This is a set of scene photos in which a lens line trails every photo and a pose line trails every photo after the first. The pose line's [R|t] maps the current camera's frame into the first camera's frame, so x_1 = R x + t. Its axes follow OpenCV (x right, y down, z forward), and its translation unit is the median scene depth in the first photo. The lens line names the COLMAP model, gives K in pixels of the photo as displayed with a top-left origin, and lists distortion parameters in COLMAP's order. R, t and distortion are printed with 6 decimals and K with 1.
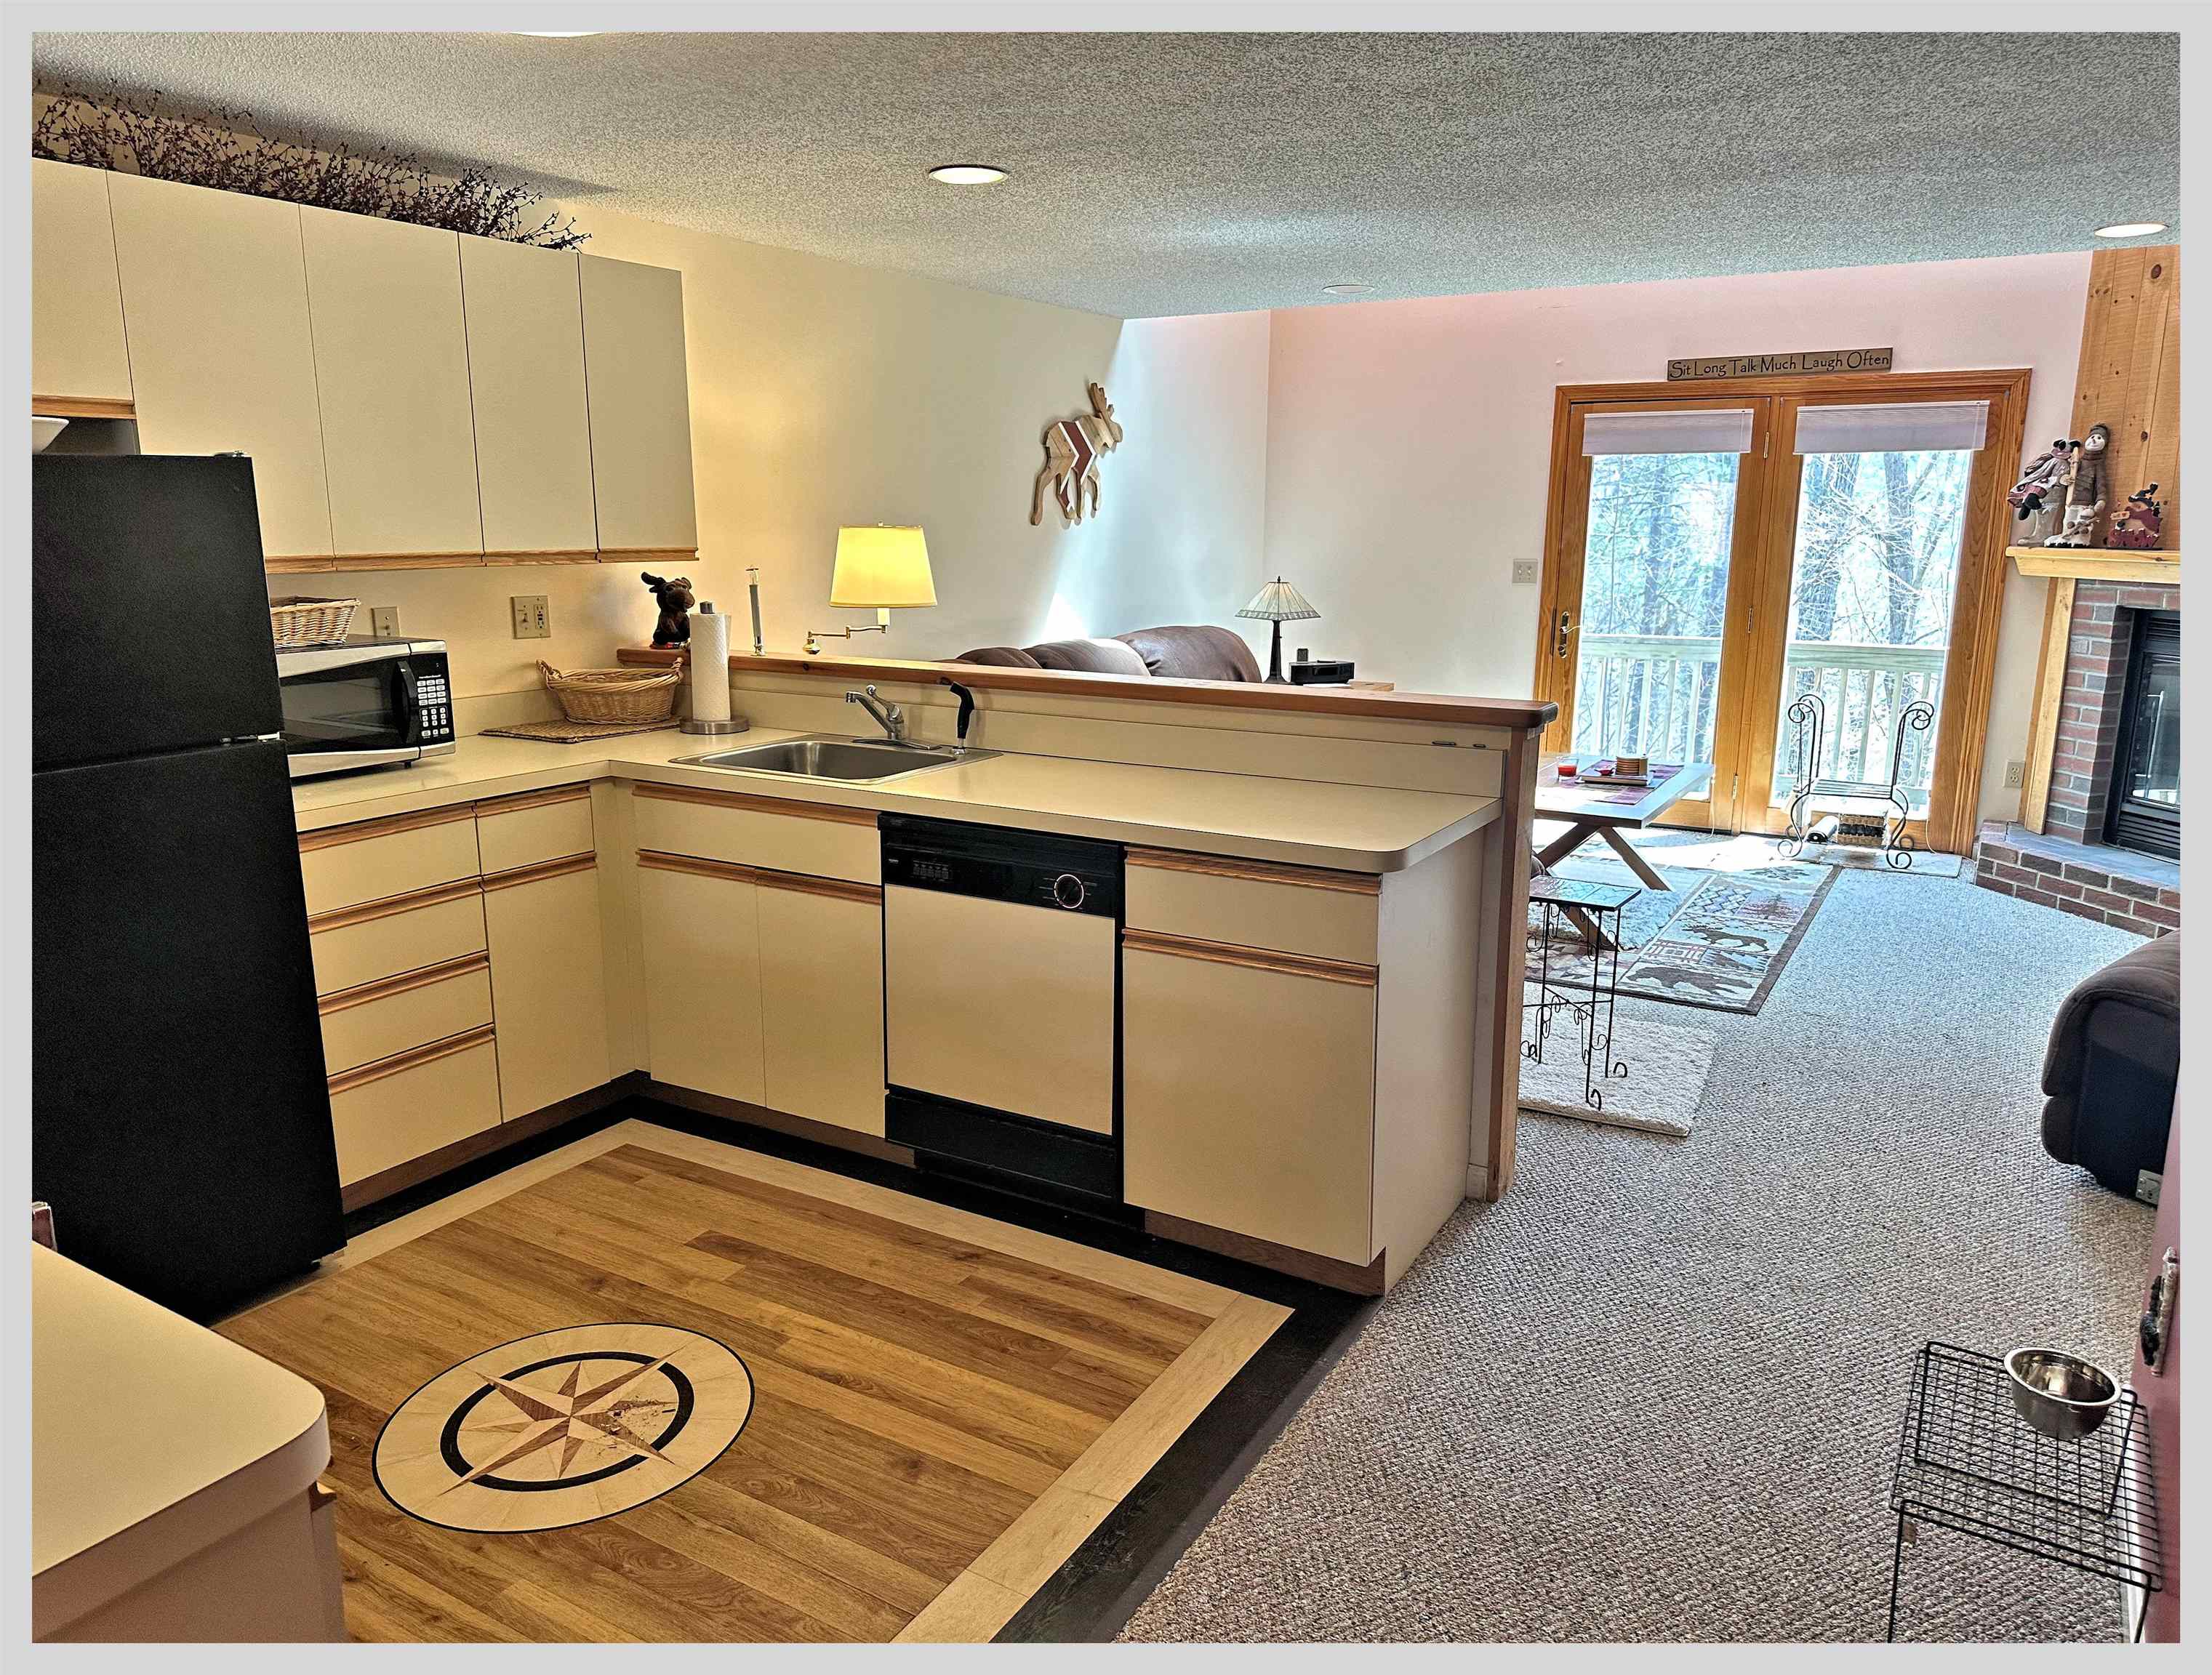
lens RADIAL K [[1501.7, 0, 1106.0], [0, 1501.7, 837.5], [0, 0, 1]] dist [0.006650, -0.004117]
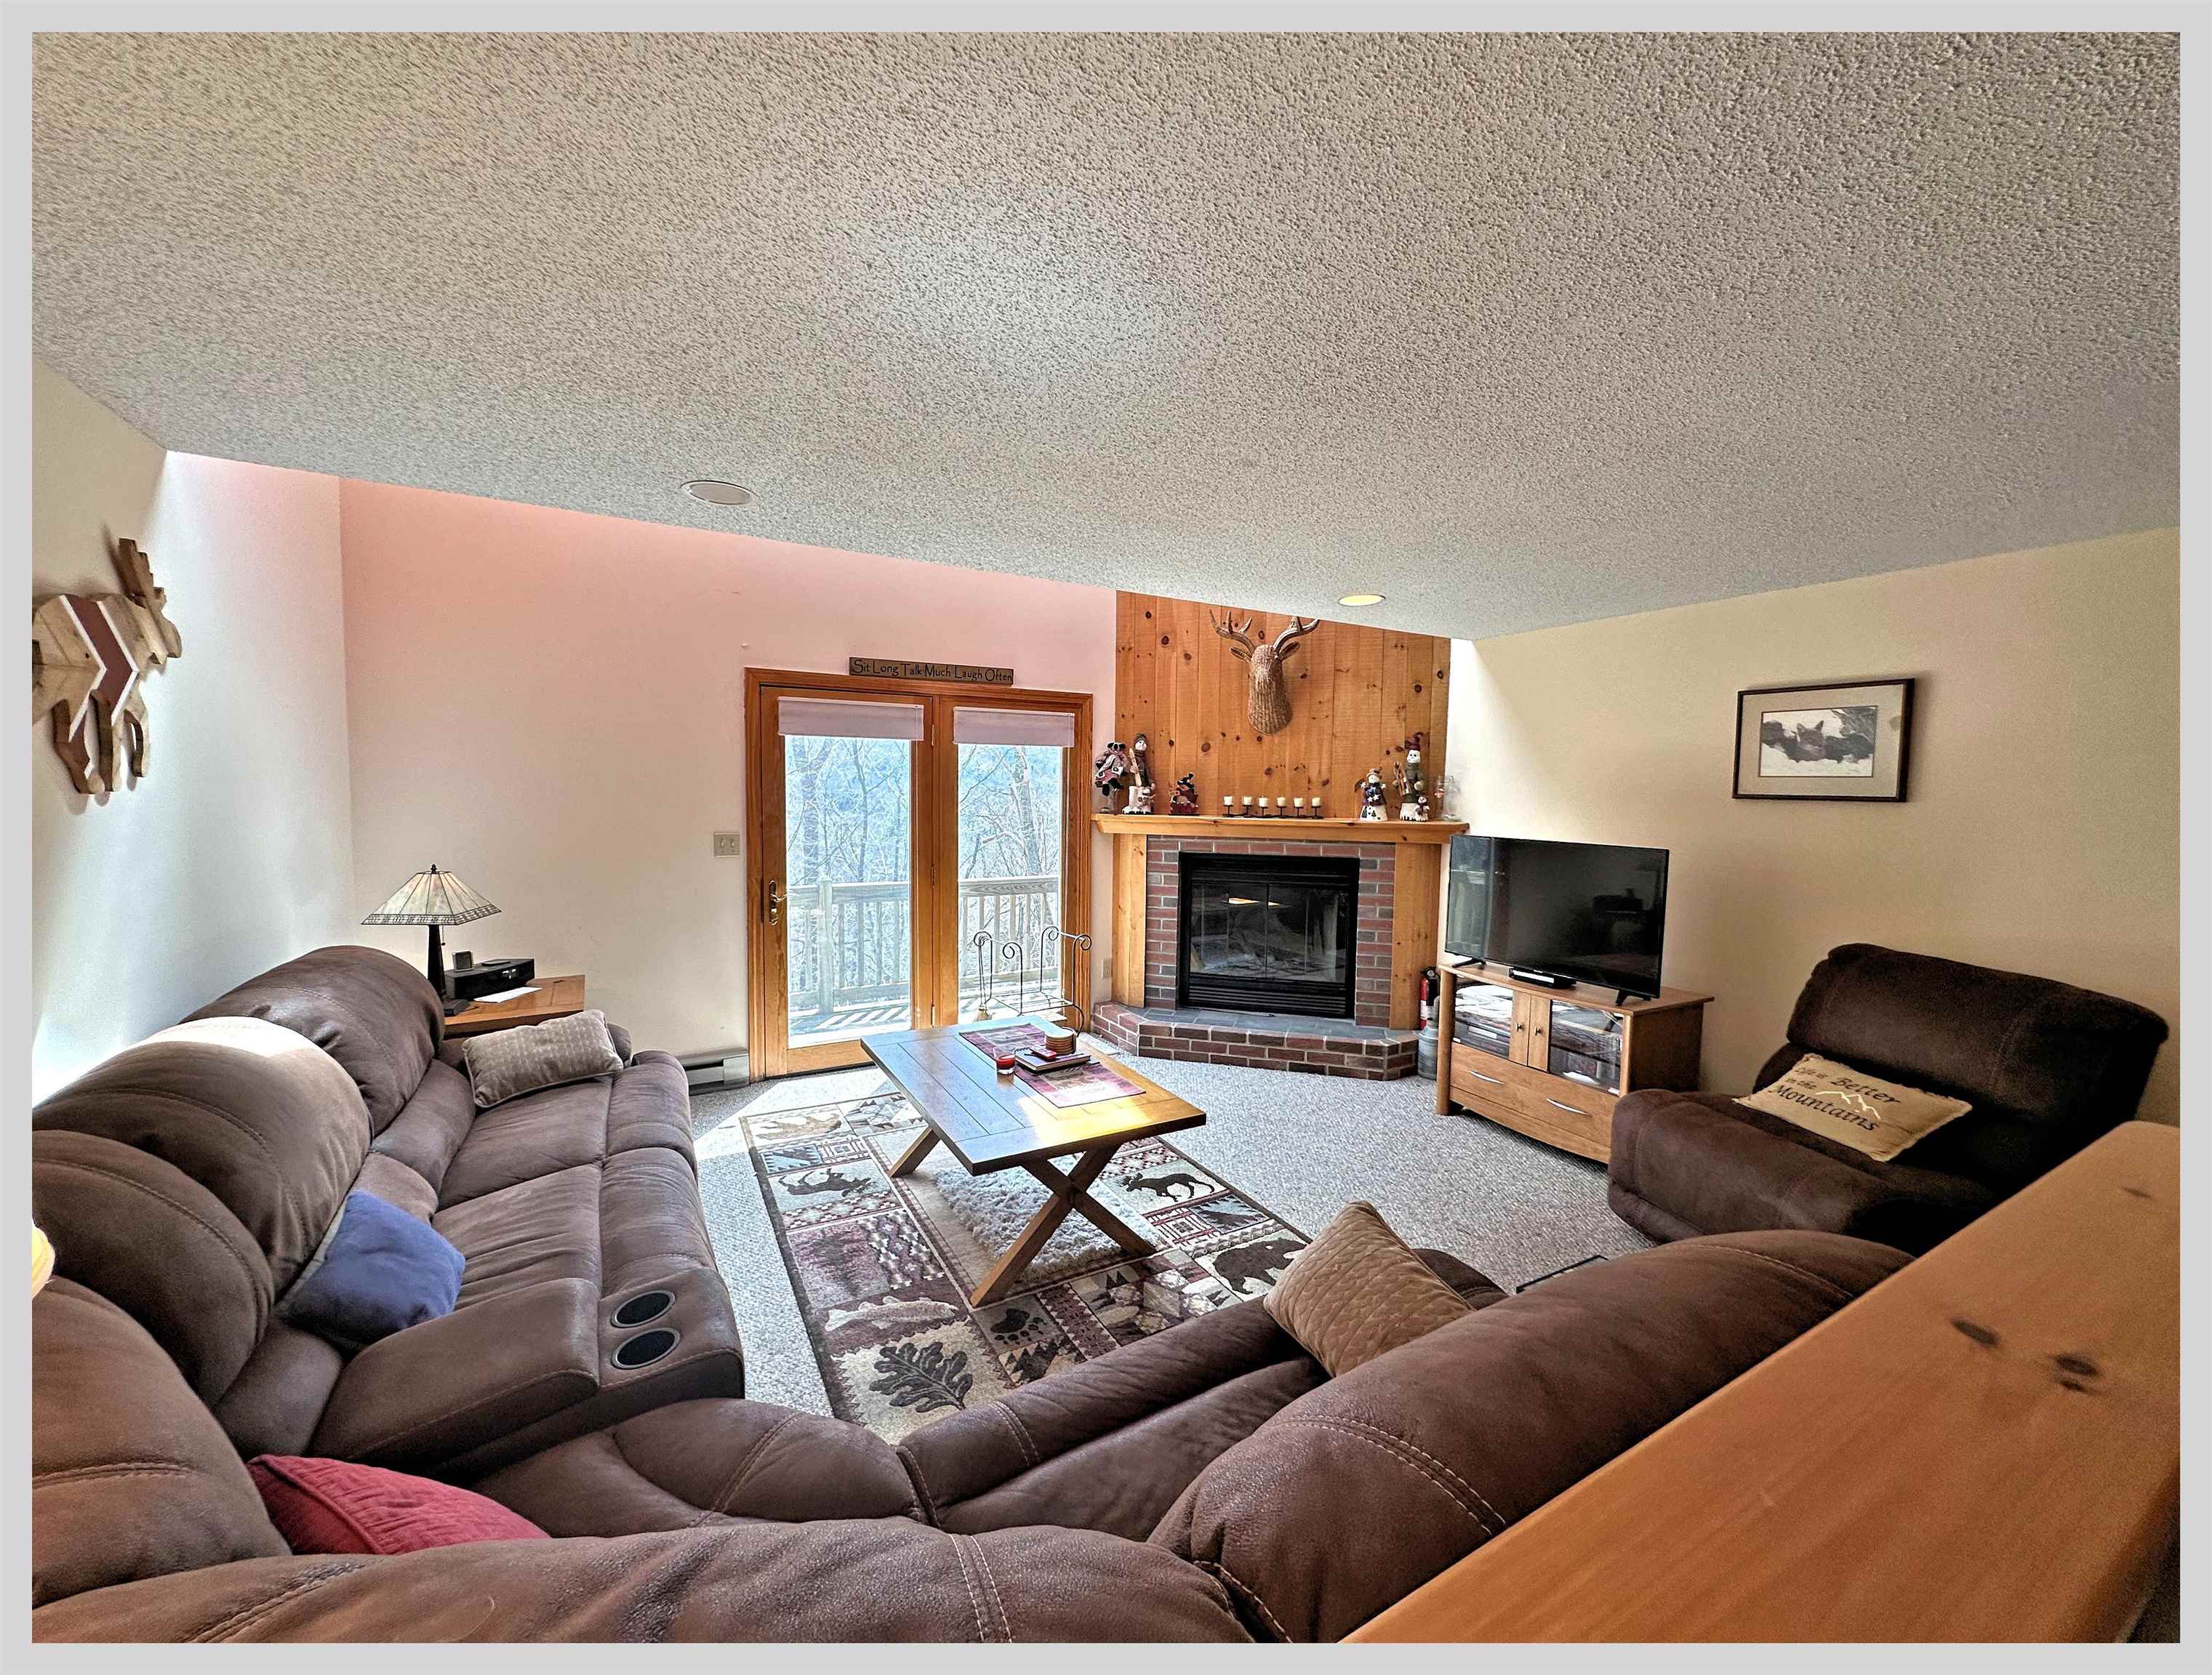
lens RADIAL K [[832.3, 0, 1067.5], [0, 832.3, 846.0], [0, 0, 1]] dist [0.001557, 0.000169]
pose [[0.513815, -0.053200, 0.856250, -0.113985], [0.170875, 0.984424, -0.041375, -0.158368], [-0.840711, 0.167571, 0.514902, 0.726764]]
